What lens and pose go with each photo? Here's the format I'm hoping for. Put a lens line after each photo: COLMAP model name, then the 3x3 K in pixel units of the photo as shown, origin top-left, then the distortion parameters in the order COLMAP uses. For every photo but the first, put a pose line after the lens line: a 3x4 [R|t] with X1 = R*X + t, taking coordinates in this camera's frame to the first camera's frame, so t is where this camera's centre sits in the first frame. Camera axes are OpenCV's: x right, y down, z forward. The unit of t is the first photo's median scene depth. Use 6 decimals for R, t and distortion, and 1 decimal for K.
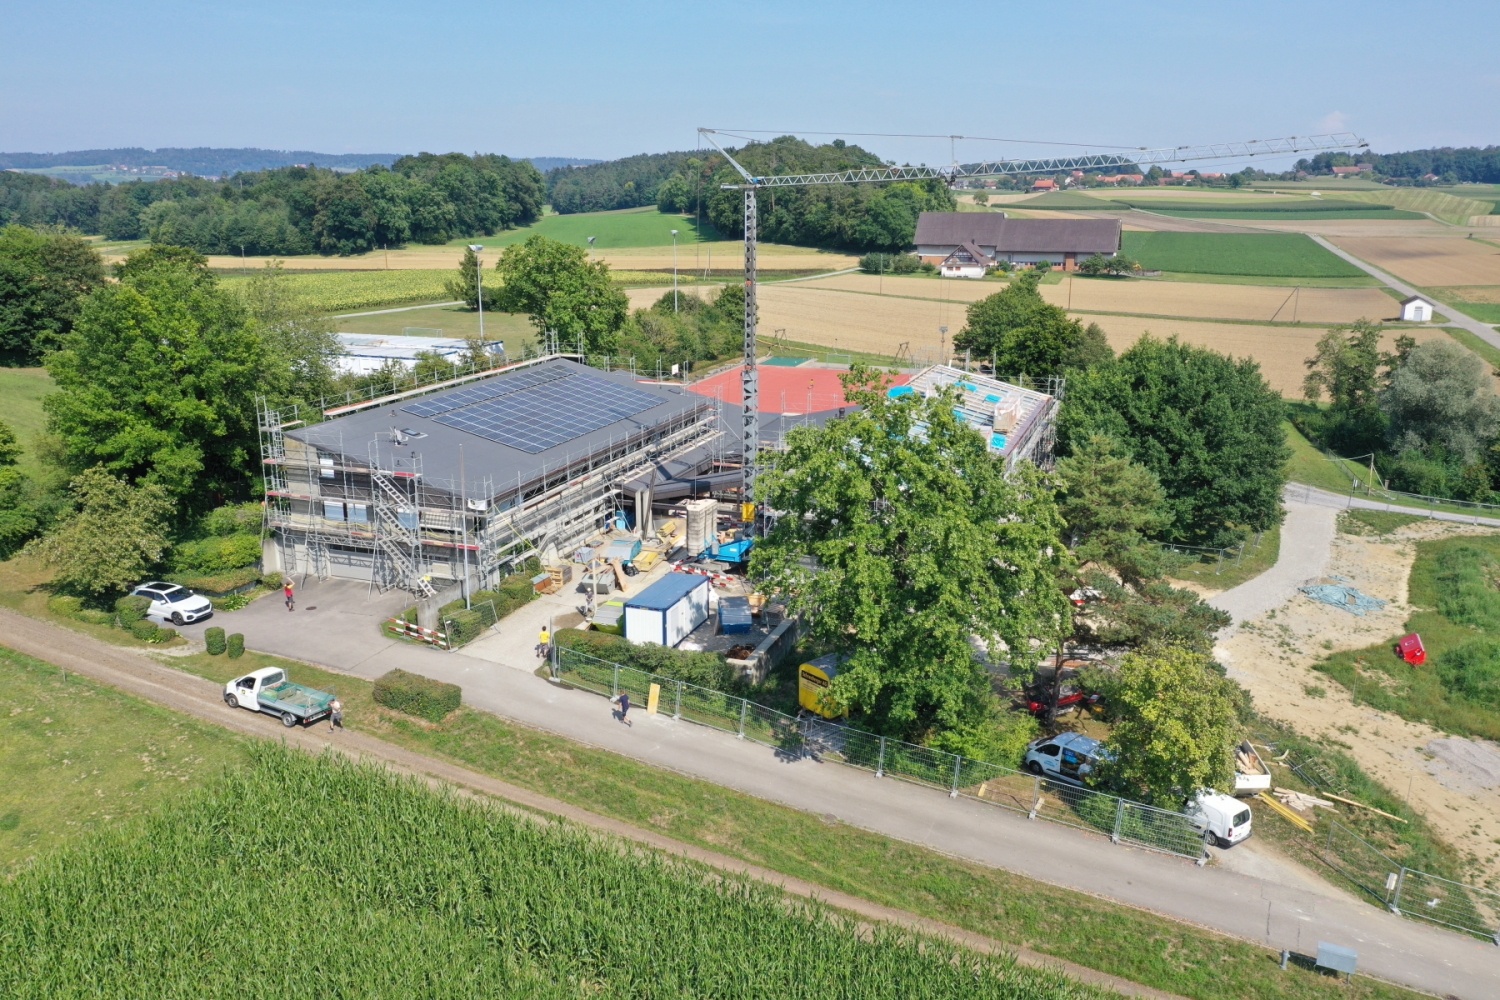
lens RADIAL K [[1182.3, 0, 750.0], [0, 1182.3, 500.0], [0, 0, 1]] dist [0.017023, 0.000473]
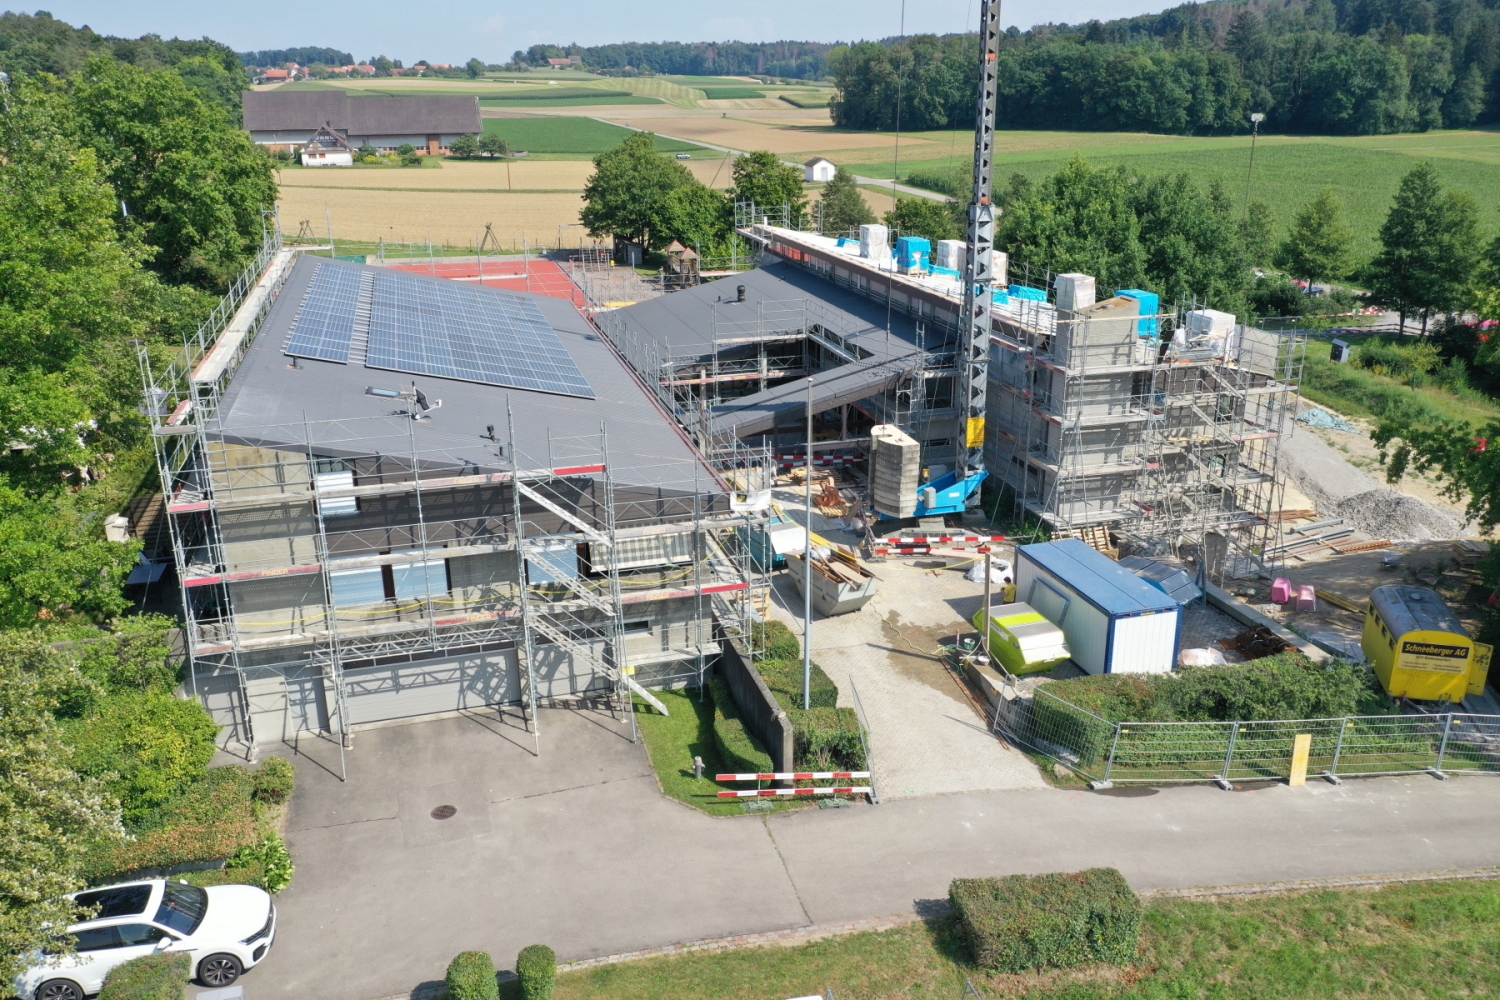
lens RADIAL K [[1182.3, 0, 750.0], [0, 1182.3, 500.0], [0, 0, 1]] dist [0.017023, 0.000473]
pose [[0.809505, -0.203546, 0.550700, -0.385527], [0.159528, 0.978947, 0.127333, -0.045837], [-0.565024, -0.015225, 0.824934, 0.448624]]
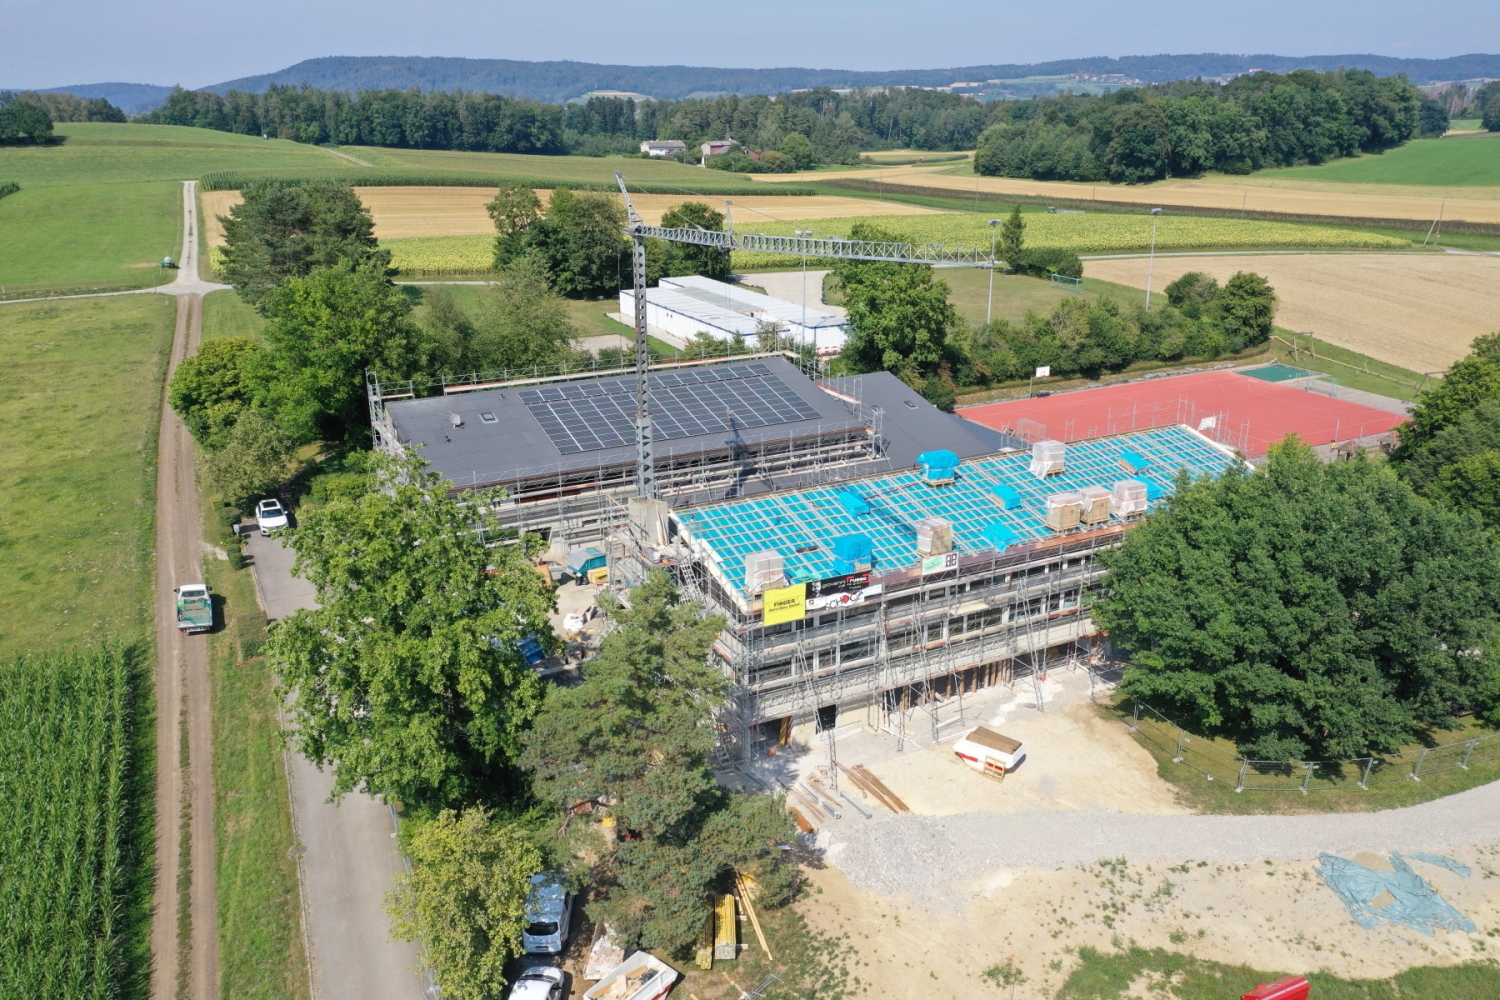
lens RADIAL K [[1182.3, 0, 750.0], [0, 1182.3, 500.0], [0, 0, 1]] dist [0.017023, 0.000473]
pose [[0.737556, 0.215095, -0.640114, 0.587159], [-0.167429, 0.976565, 0.135235, -0.155242], [0.654201, 0.007430, 0.756284, 0.252172]]
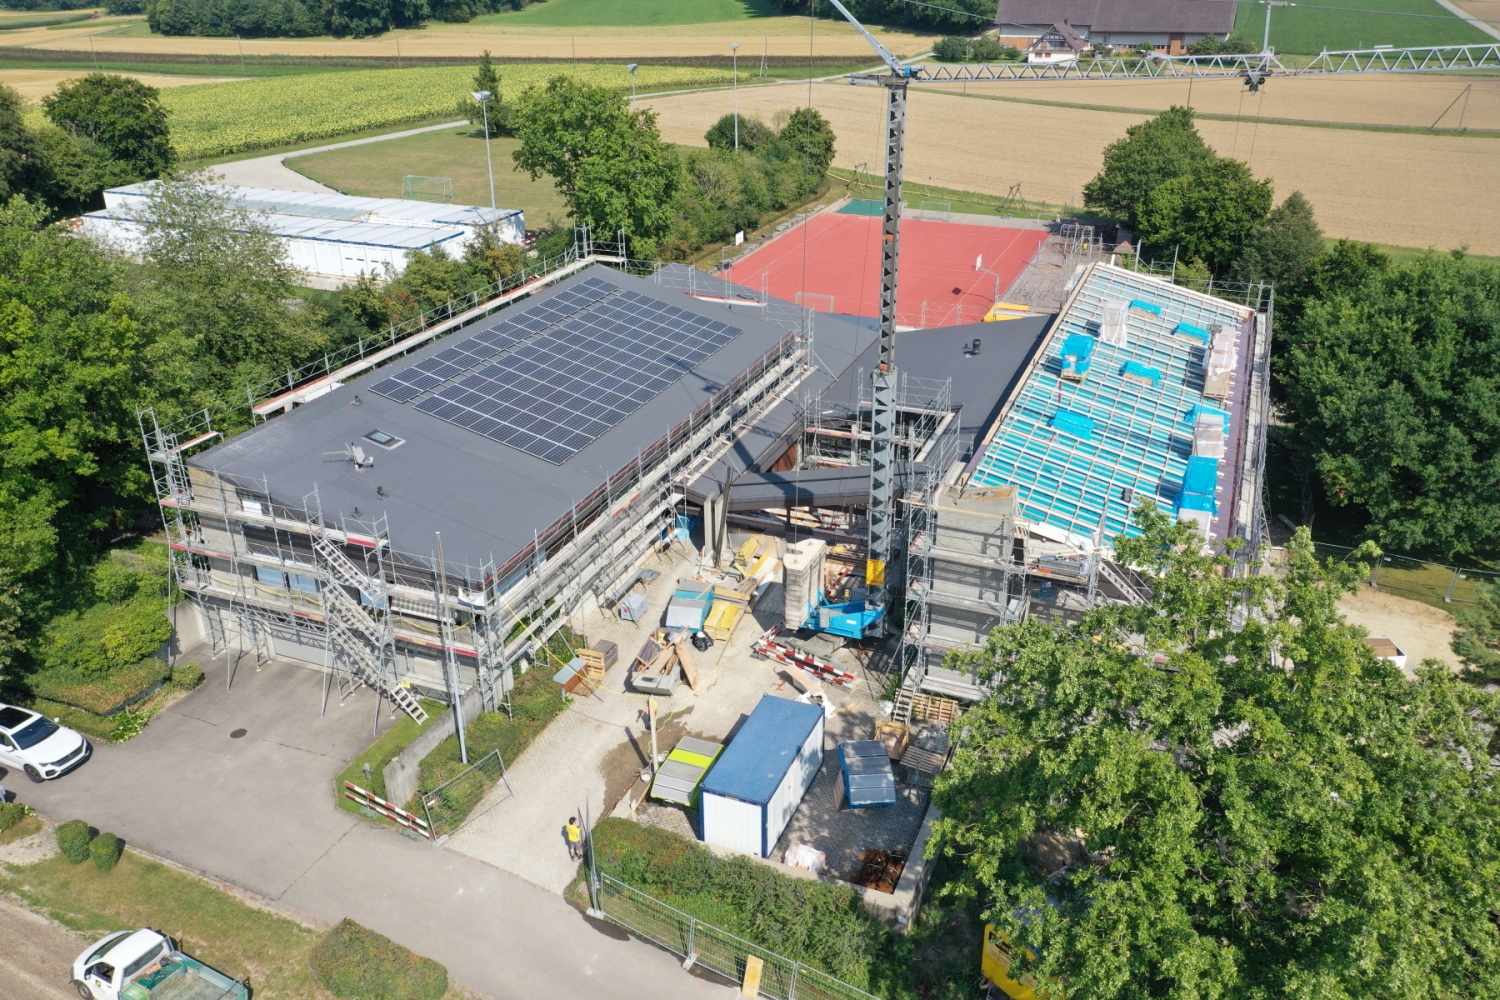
lens RADIAL K [[1182.3, 0, 750.0], [0, 1182.3, 500.0], [0, 0, 1]] dist [0.017023, 0.000473]
pose [[0.999335, 0.007539, -0.035664, -0.041054], [-0.000894, 0.983155, 0.182774, -0.128702], [0.036441, -0.182620, 0.982508, 0.282927]]
